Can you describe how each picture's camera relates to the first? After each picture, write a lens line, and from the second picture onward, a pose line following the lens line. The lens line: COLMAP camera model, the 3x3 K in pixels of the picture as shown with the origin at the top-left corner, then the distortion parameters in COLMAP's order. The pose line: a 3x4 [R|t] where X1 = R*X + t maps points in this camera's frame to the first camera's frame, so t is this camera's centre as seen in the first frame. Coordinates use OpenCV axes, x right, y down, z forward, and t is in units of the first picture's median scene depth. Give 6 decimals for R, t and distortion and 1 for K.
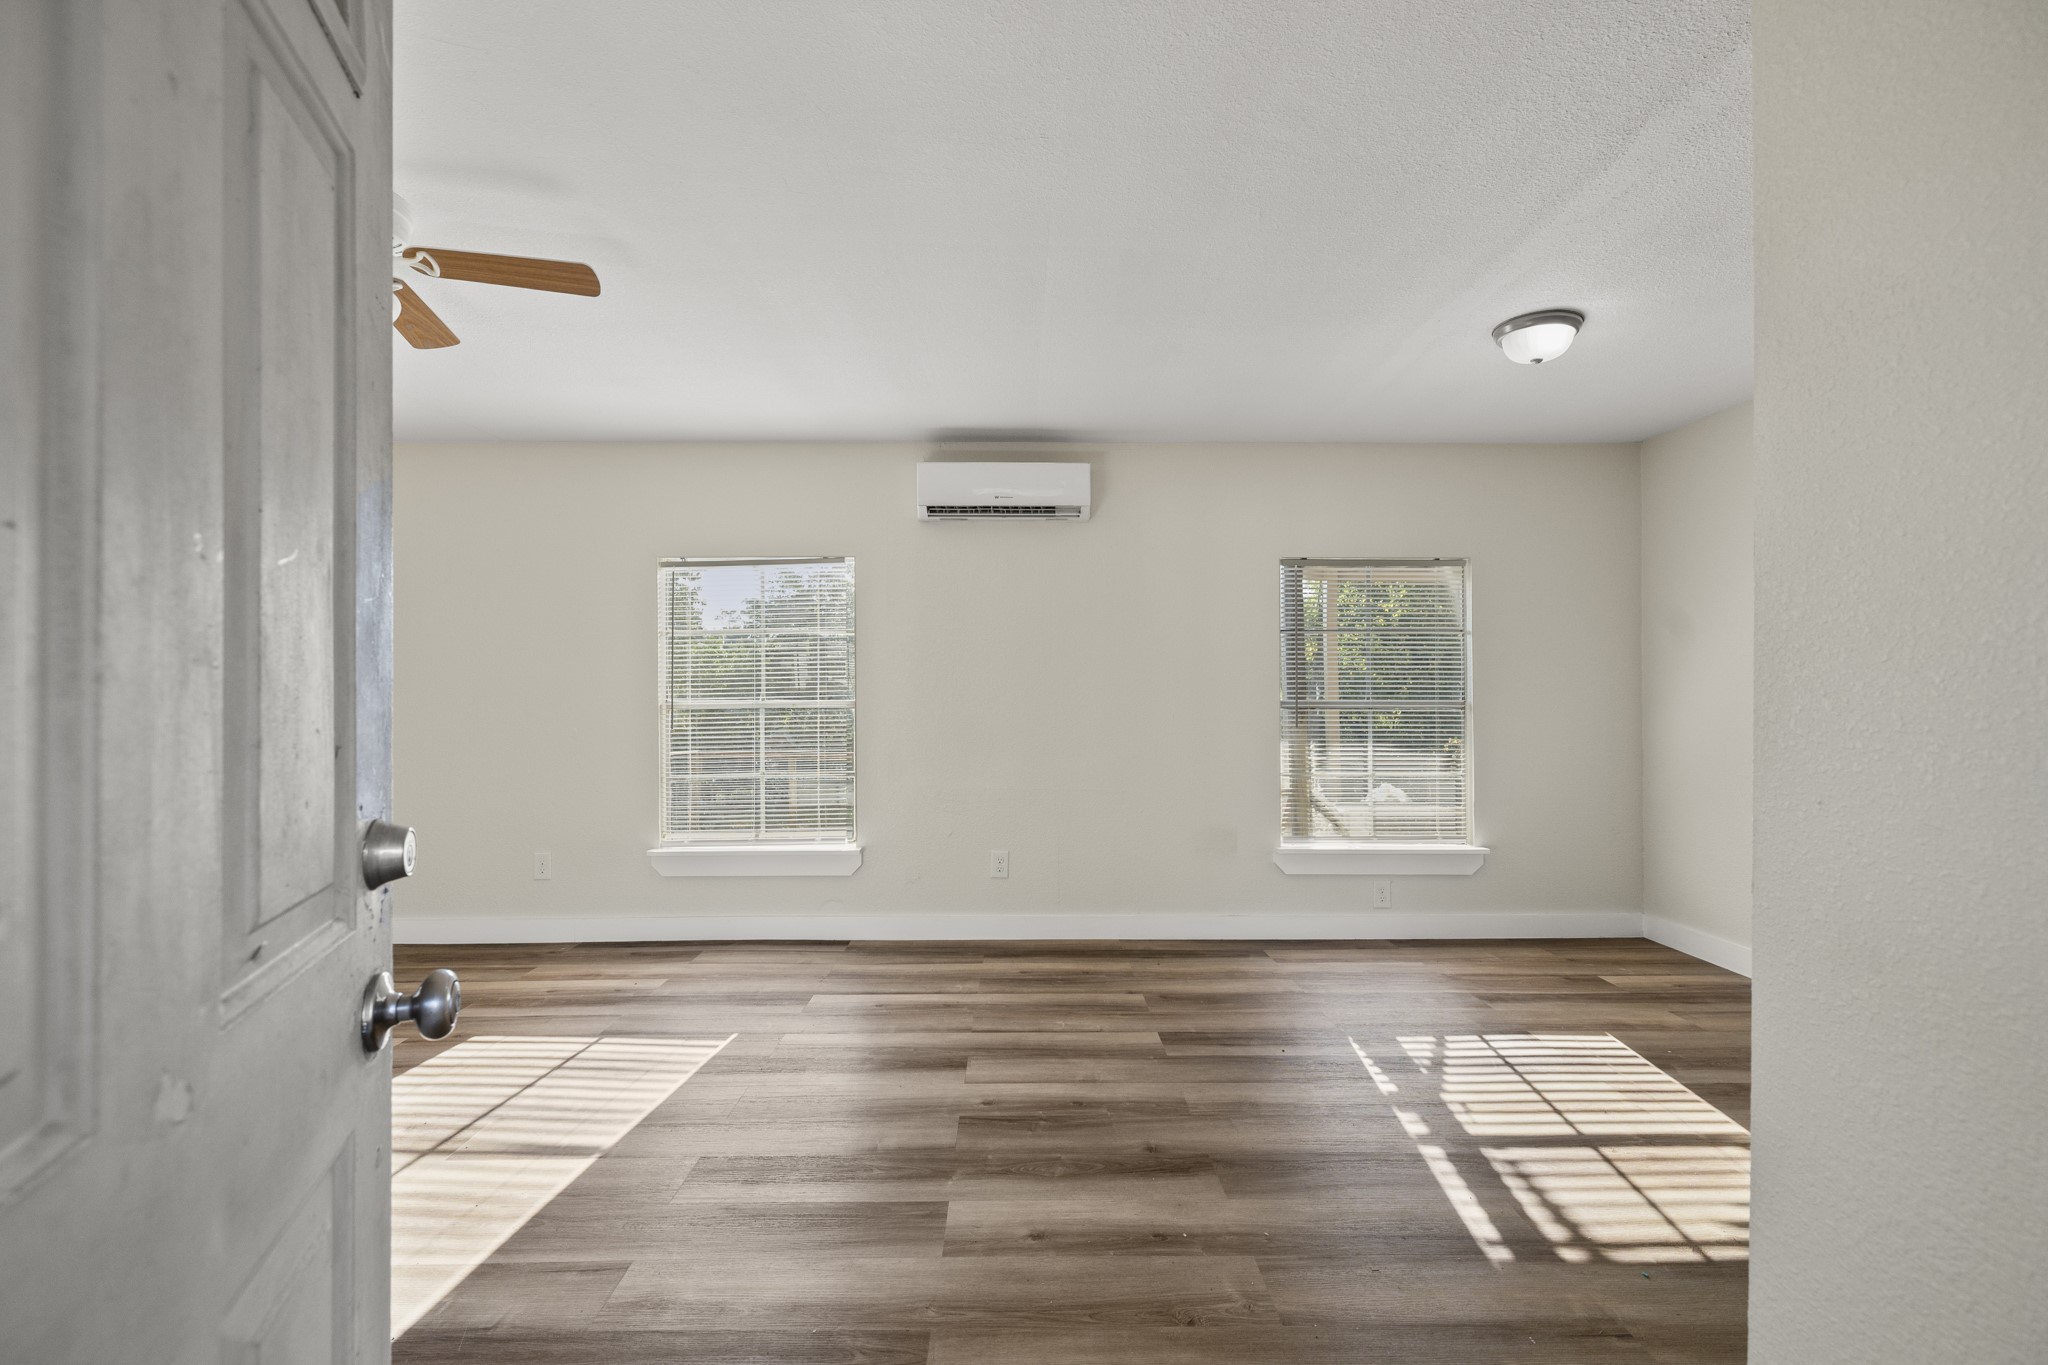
lens RADIAL K [[890.8, 0, 1029.6], [0, 890.8, 701.0], [0, 0, 1]] dist [0.032696, -0.000096]
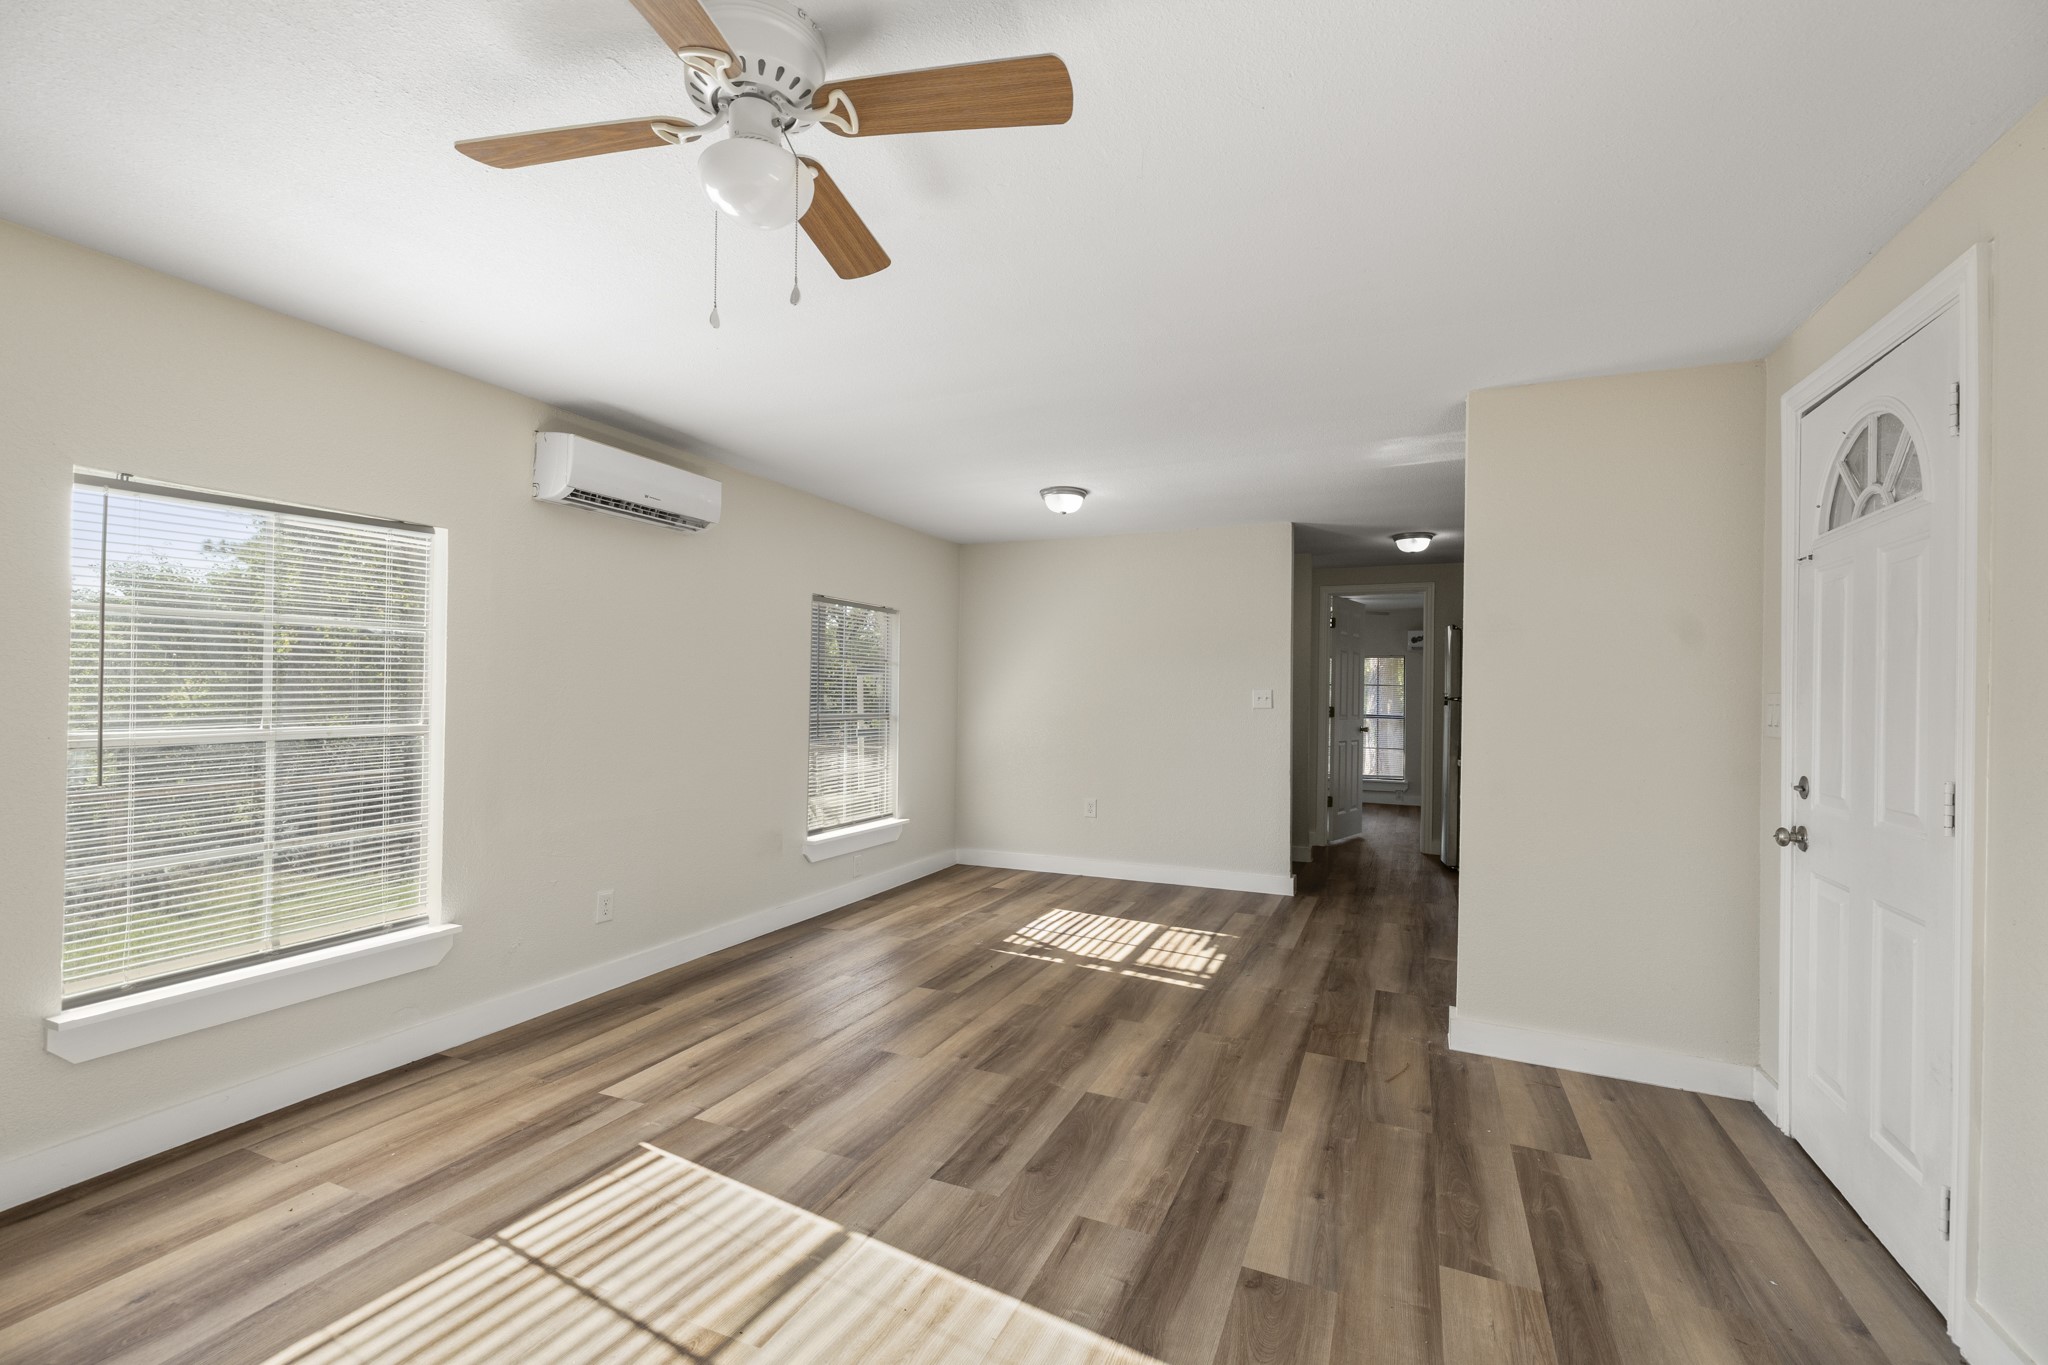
lens RADIAL K [[890.8, 0, 1029.6], [0, 890.8, 701.0], [0, 0, 1]] dist [0.032696, -0.000096]
pose [[0.412948, -0.002043, 0.910752, -0.929601], [0.008589, 0.999962, -0.001652, -0.019757], [-0.910714, 0.008504, 0.412950, 0.355235]]
